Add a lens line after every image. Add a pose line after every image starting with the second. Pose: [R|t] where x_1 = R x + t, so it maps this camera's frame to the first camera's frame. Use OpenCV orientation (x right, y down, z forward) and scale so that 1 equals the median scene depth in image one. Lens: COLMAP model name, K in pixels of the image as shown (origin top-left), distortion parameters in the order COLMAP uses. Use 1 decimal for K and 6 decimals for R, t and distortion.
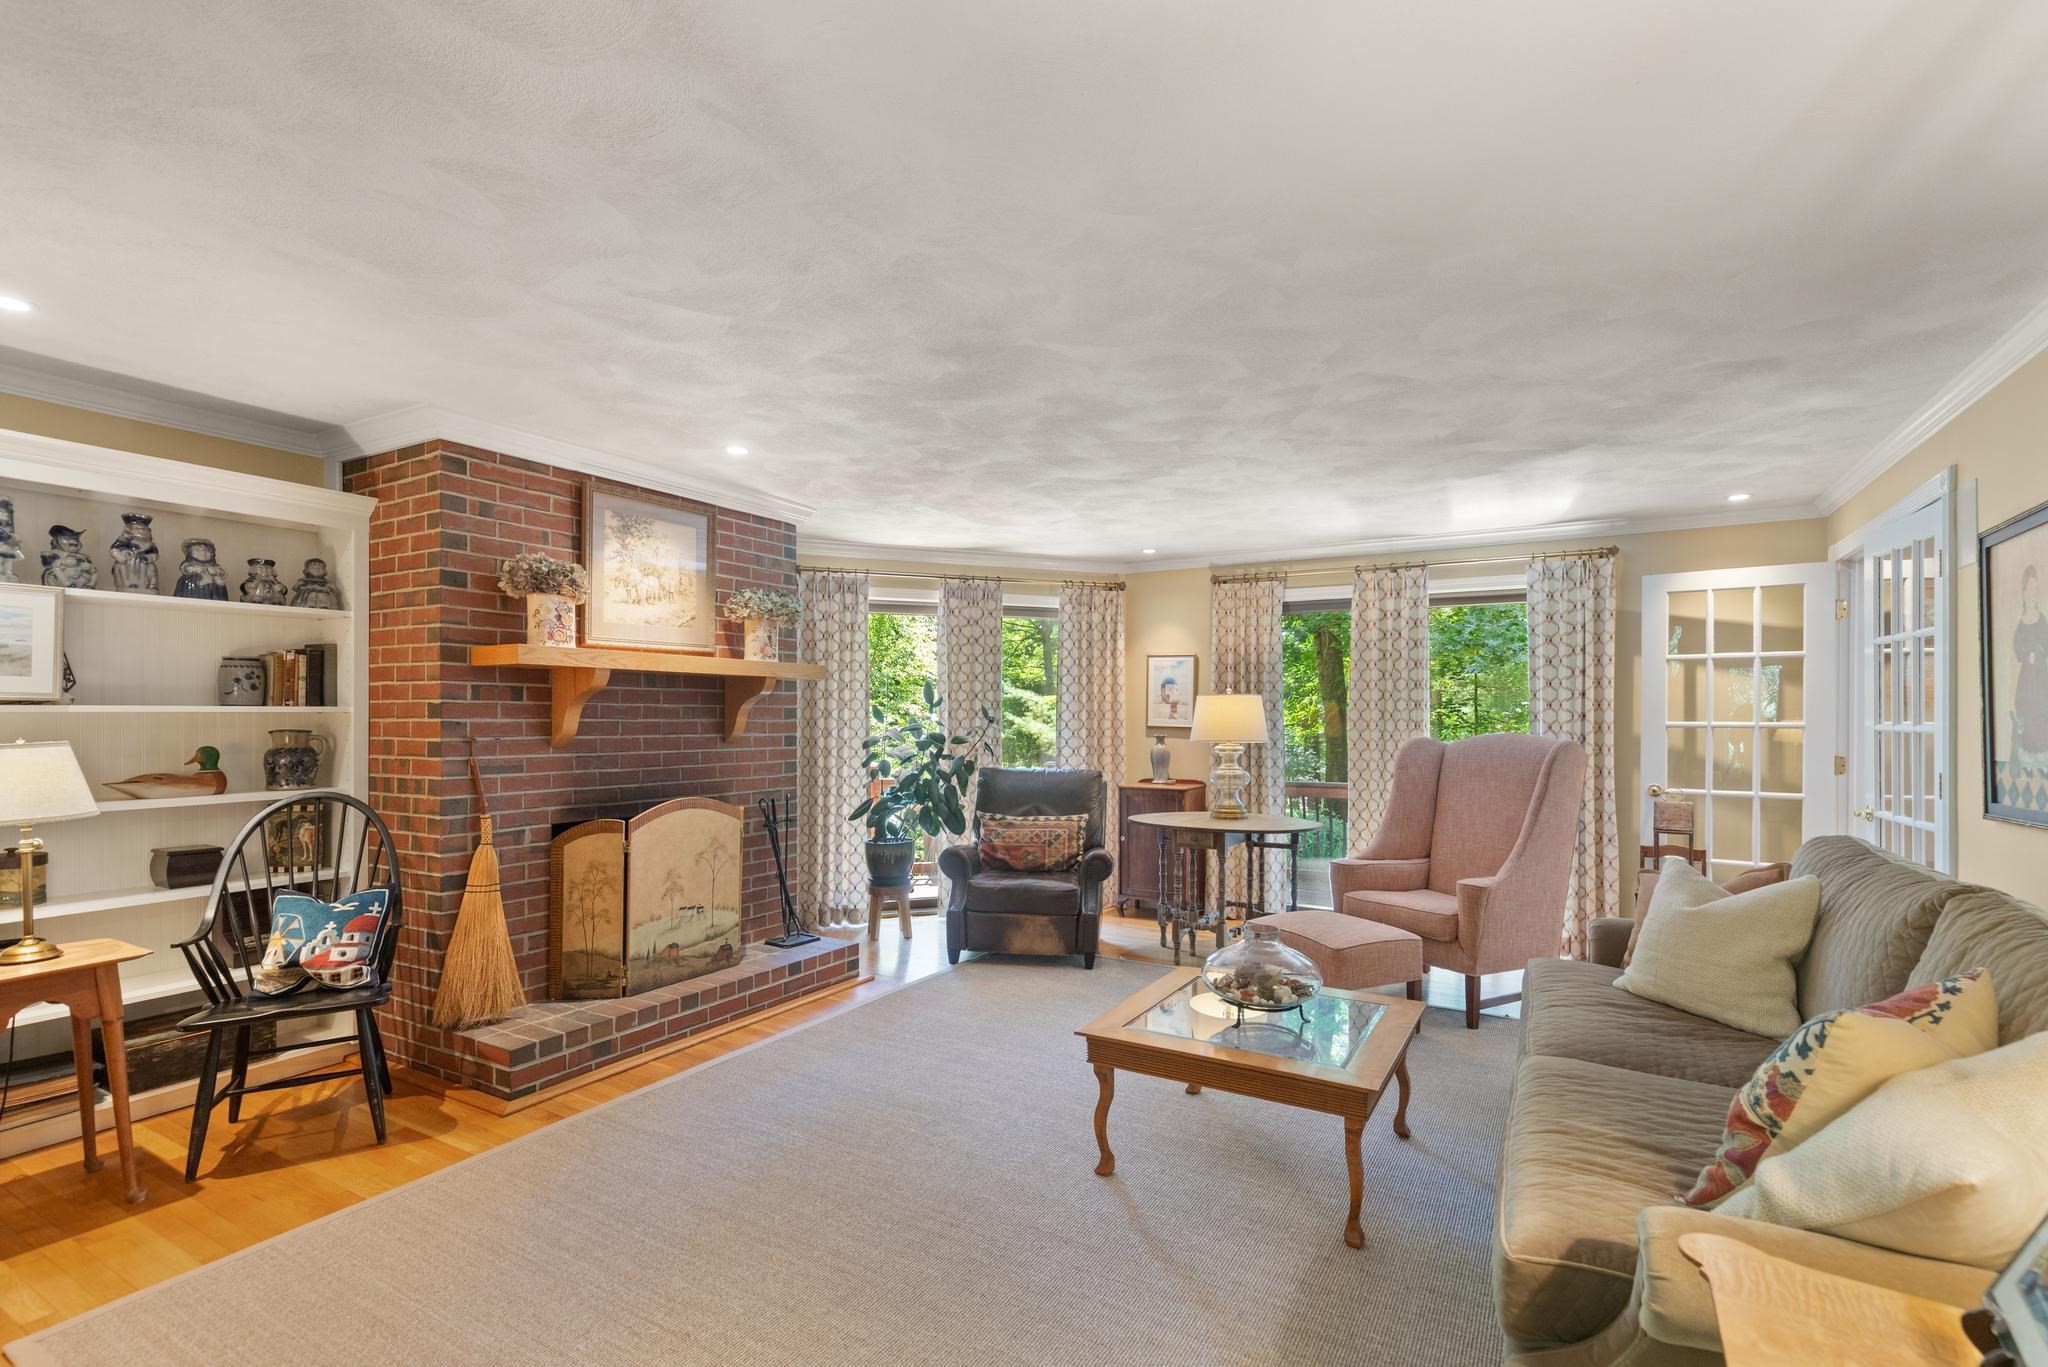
lens RADIAL K [[995.8, 0, 1026.5], [0, 995.8, 703.3], [0, 0, 1]] dist [0.017806, -0.000032]
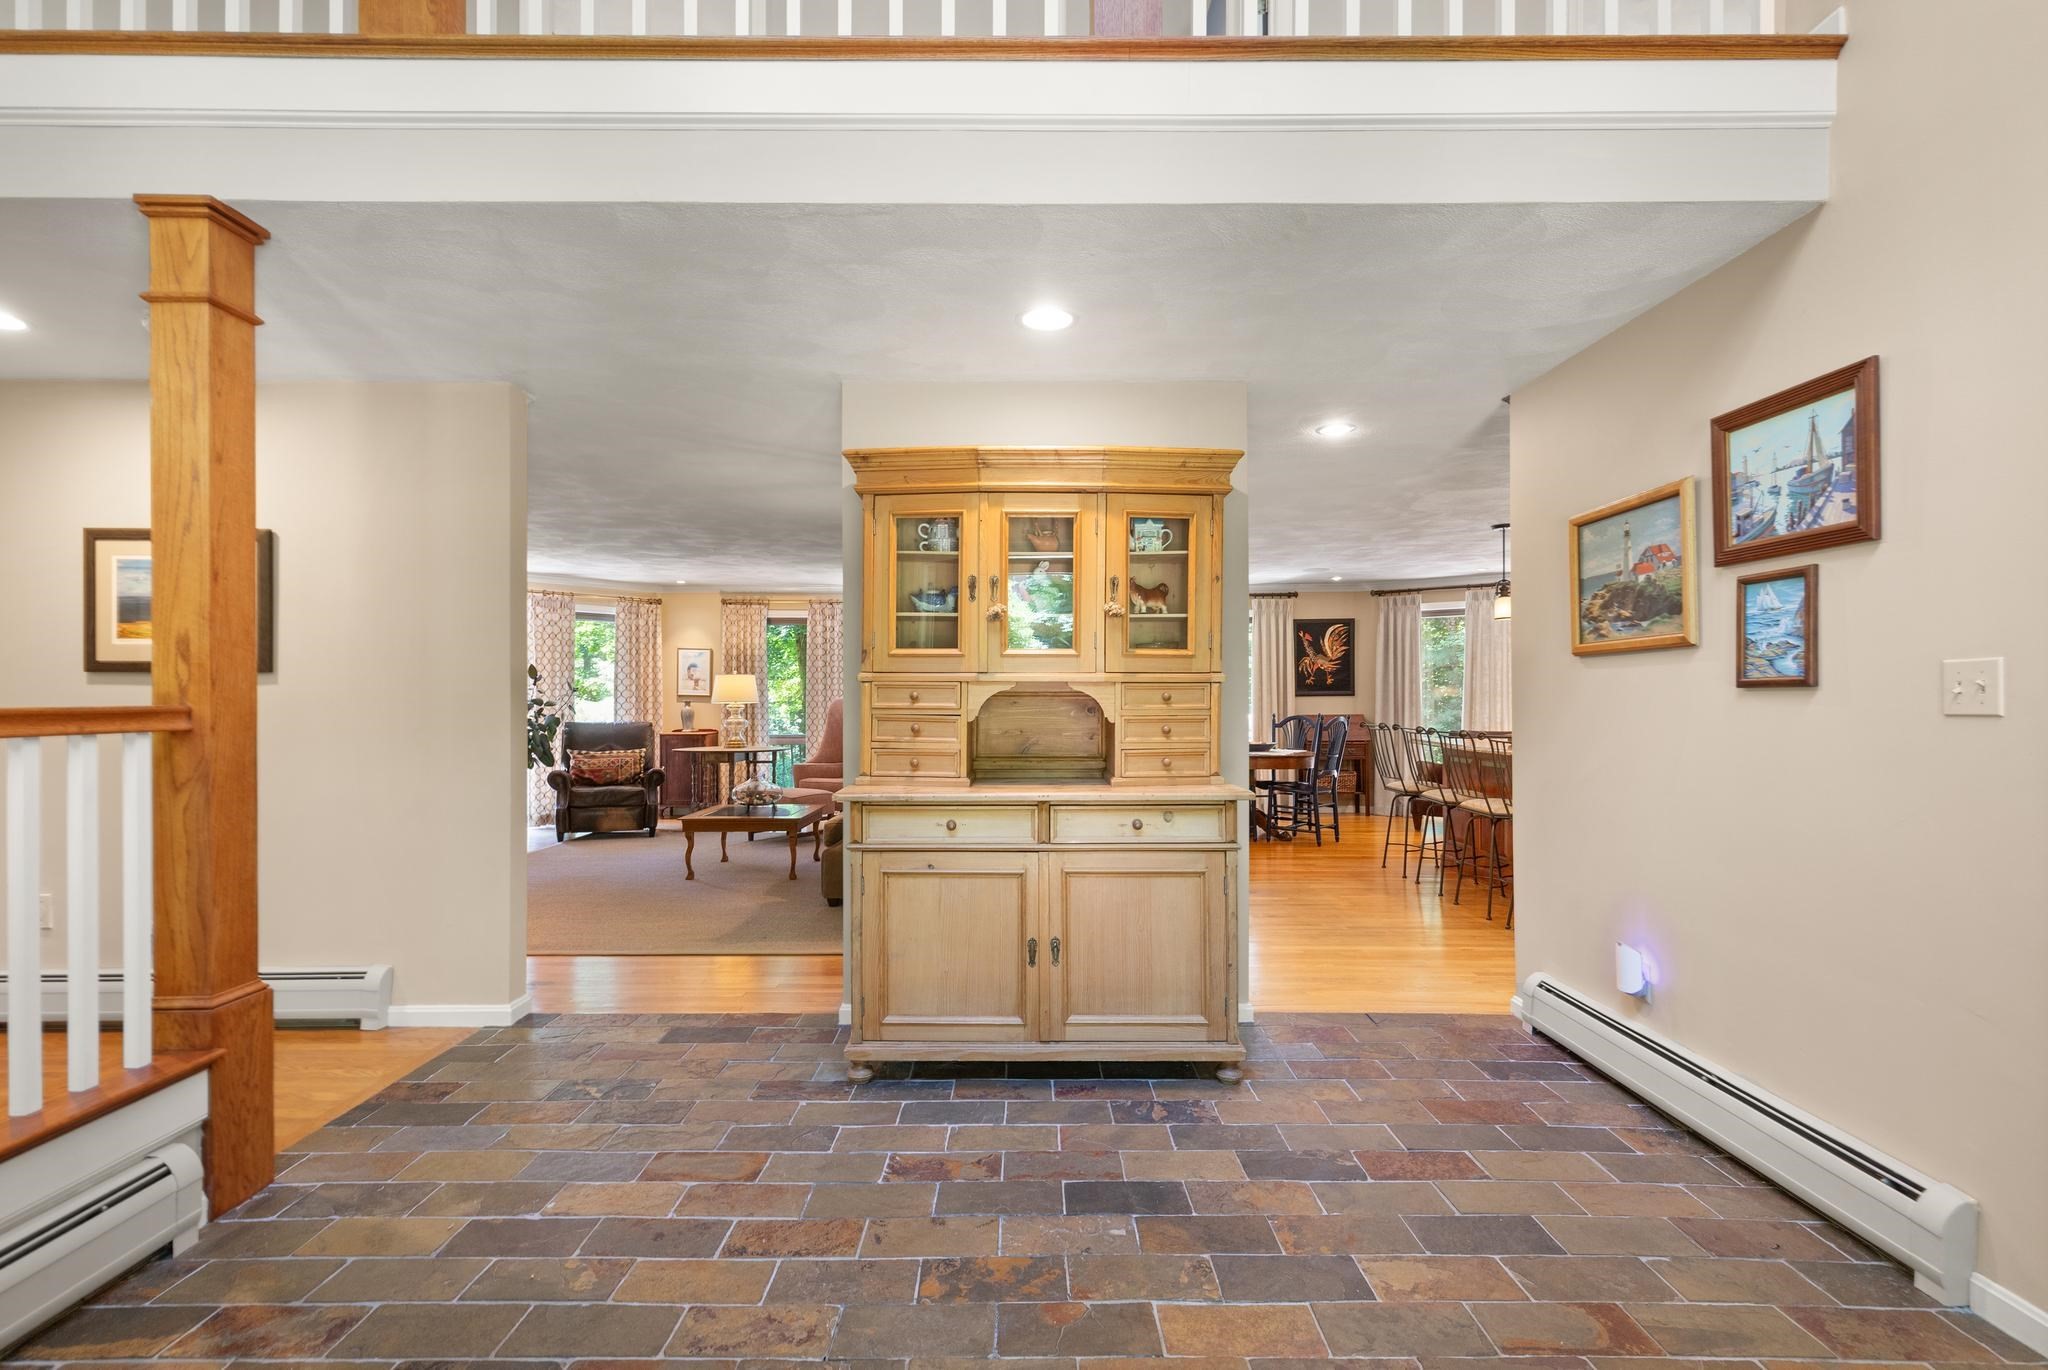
lens RADIAL K [[995.8, 0, 1026.5], [0, 995.8, 704.8], [0, 0, 1]] dist [0.017806, -0.000032]
pose [[0.875818, -0.008039, 0.482575, -0.165112], [-0.002695, 0.999764, 0.021545, 0.004420], [-0.482634, -0.020170, 0.875590, -0.658399]]
